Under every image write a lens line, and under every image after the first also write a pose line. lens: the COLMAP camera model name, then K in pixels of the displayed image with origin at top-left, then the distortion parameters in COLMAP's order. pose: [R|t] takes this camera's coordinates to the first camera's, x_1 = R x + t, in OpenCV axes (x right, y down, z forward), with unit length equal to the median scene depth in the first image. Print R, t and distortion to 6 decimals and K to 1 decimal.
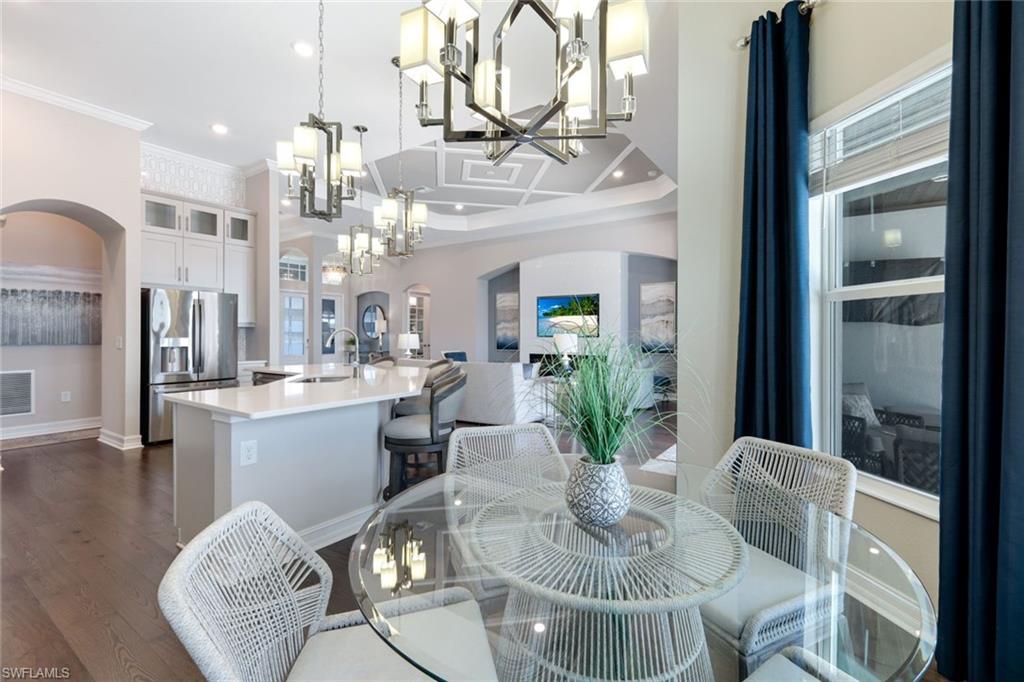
lens RADIAL K [[448.2, 0, 536.6], [0, 448.2, 335.2], [0, 0, 1]] dist [-0.000235, -0.000047]
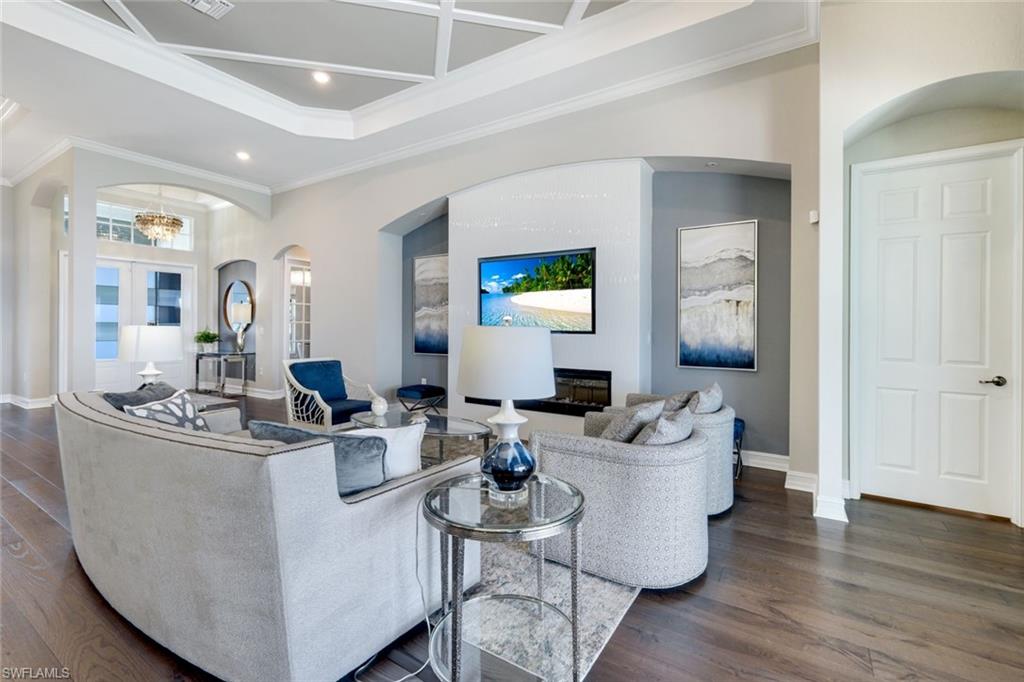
lens RADIAL K [[456.5, 0, 516.5], [0, 456.5, 332.6], [0, 0, 1]] dist [-0.000236, -0.000491]
pose [[0.999945, 0.003507, 0.009870, 0.071800], [-0.003609, 0.999941, 0.010265, -0.002852], [-0.009833, -0.010300, 0.999899, 0.763122]]
